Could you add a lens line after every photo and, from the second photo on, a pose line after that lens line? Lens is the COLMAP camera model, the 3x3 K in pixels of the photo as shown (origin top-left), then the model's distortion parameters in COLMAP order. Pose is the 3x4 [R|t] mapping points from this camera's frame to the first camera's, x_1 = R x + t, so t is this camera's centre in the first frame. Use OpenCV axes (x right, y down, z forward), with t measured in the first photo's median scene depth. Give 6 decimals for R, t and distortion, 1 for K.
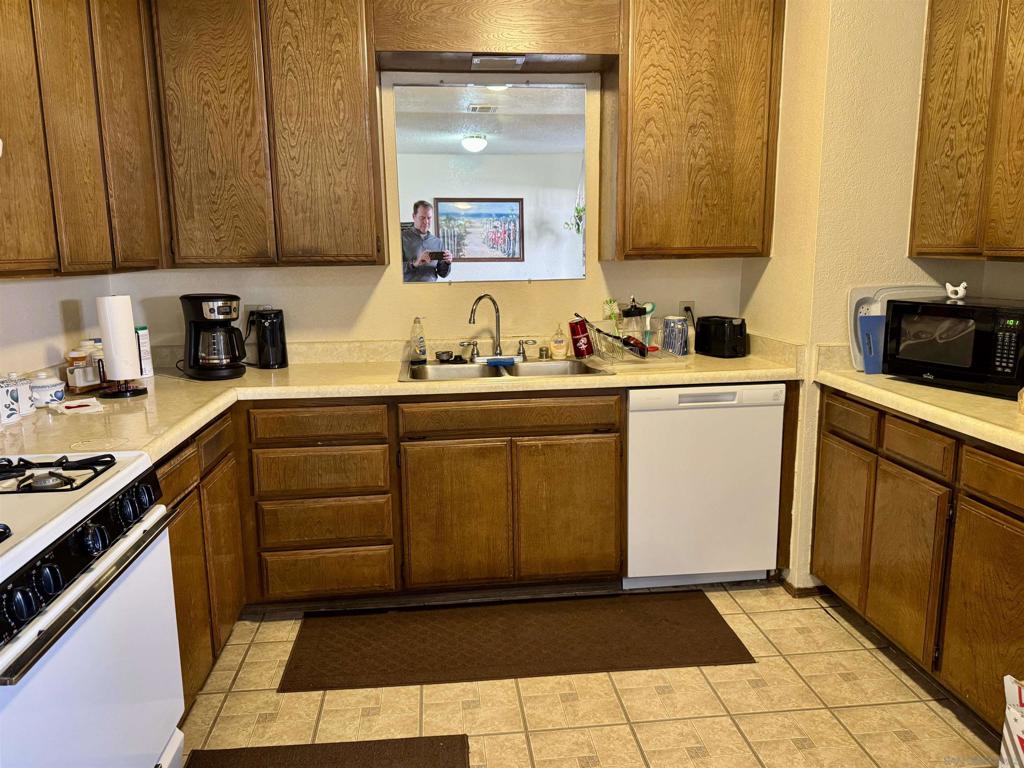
lens RADIAL K [[735.1, 0, 513.0], [0, 735.1, 382.0], [0, 0, 1]] dist [0.012069, -0.010186]
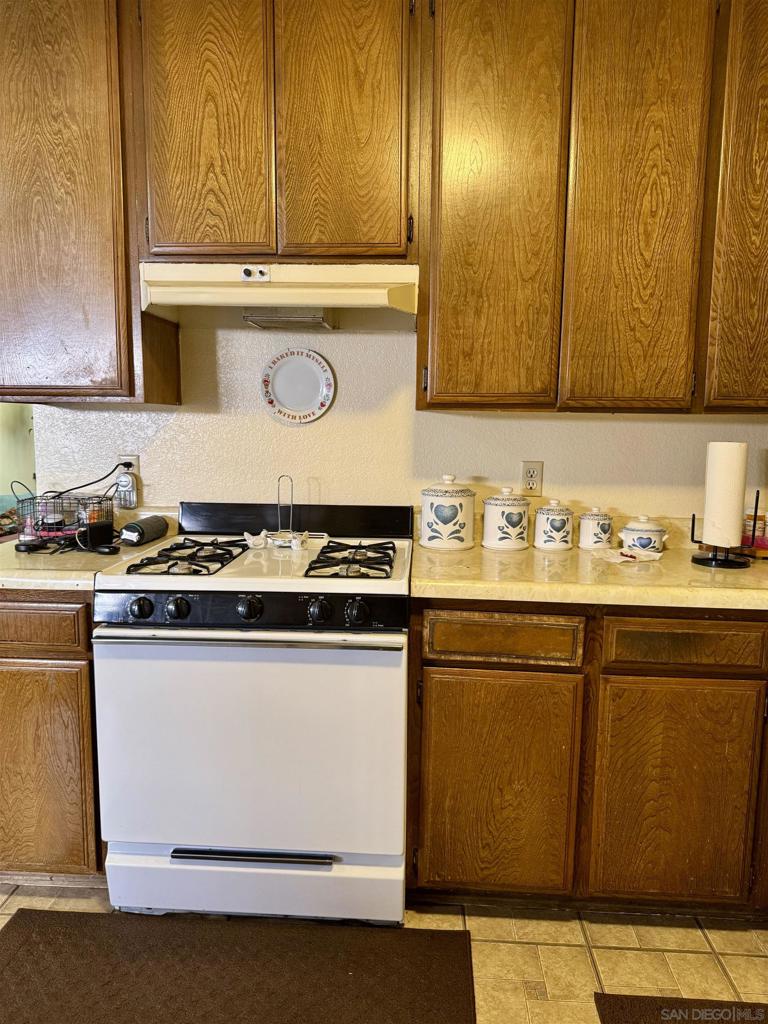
lens RADIAL K [[735.1, 0, 384.2], [0, 735.1, 517.0], [0, 0, 1]] dist [0.012069, -0.010186]
pose [[-0.153735, 0.149047, -0.976806, 0.346258], [-0.180890, 0.967607, 0.176113, -0.119319], [0.971414, 0.203769, -0.121794, 0.798790]]
